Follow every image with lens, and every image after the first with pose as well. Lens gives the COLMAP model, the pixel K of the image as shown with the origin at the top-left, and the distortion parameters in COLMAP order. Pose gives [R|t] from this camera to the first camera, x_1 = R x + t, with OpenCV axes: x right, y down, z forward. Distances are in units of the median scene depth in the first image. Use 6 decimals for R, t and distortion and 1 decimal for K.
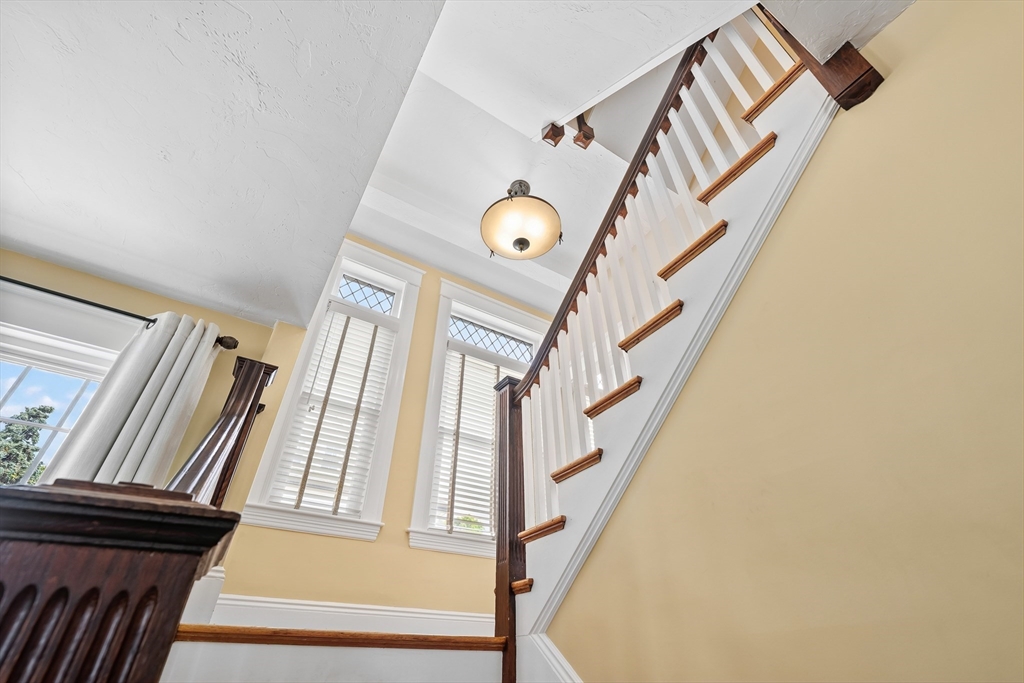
lens RADIAL K [[456.2, 0, 505.8], [0, 456.2, 353.0], [0, 0, 1]] dist [-0.000230, 0.000159]
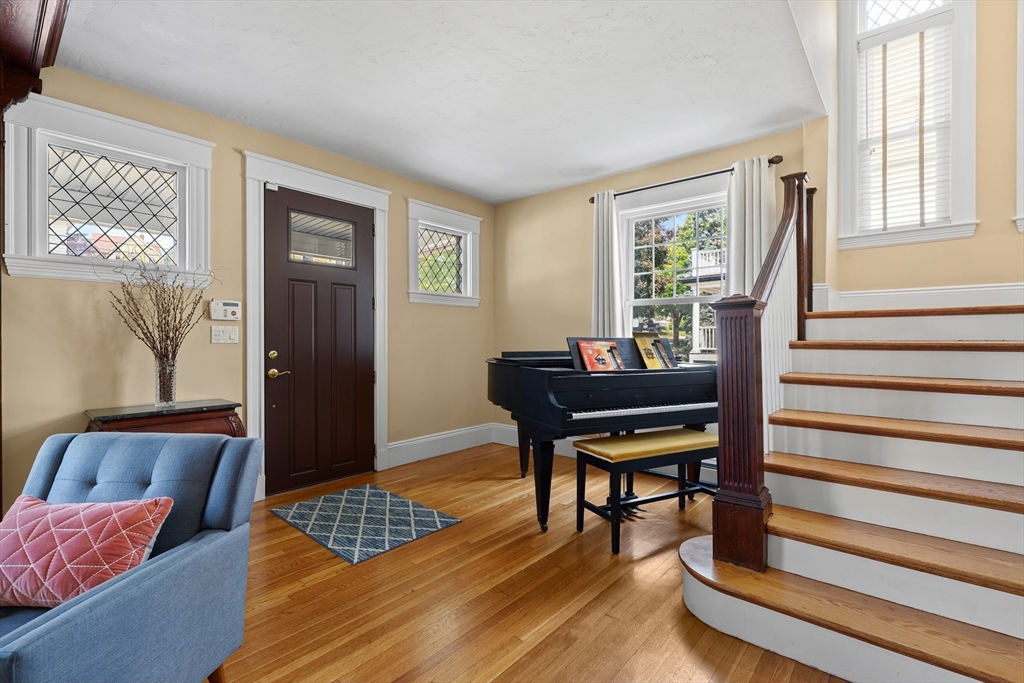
lens RADIAL K [[465.5, 0, 512.0], [0, 465.5, 341.5], [0, 0, 1]] dist [-0.000731, 0.000664]
pose [[0.307144, 0.000814, -0.951663, 0.603619], [0.554053, 0.812896, 0.179512, -0.290506], [0.773749, -0.582408, 0.249225, -0.441375]]
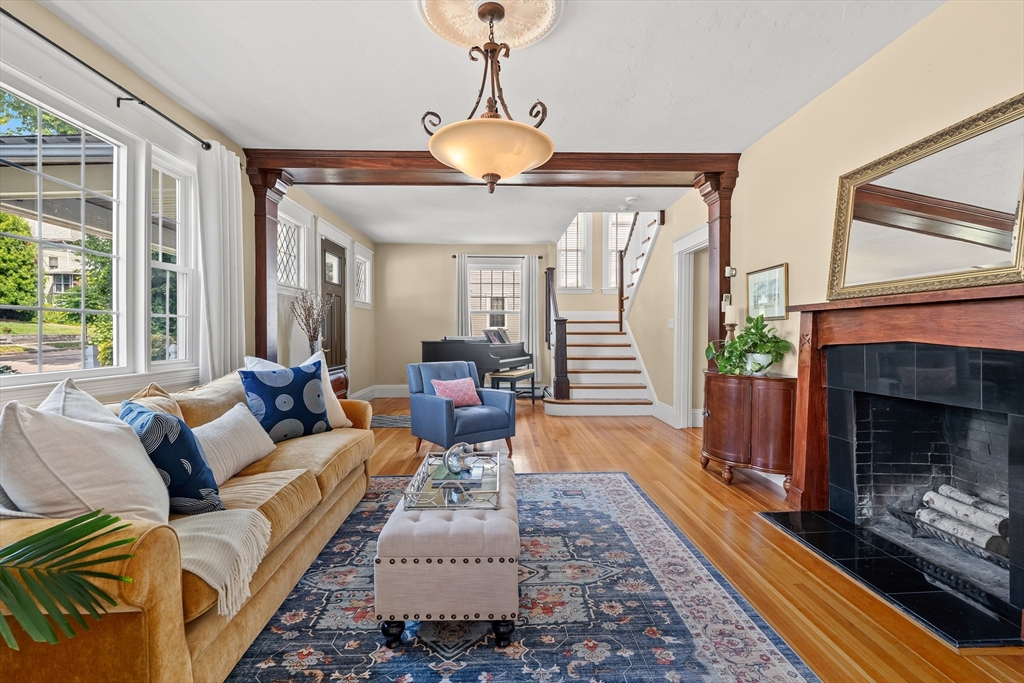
lens RADIAL K [[465.5, 0, 512.0], [0, 465.5, 341.5], [0, 0, 1]] dist [-0.000731, 0.000664]
pose [[0.870796, 0.009701, -0.491549, 1.064955], [0.285327, 0.804235, 0.521339, -1.496306], [0.400379, -0.594232, 0.697556, -2.148557]]
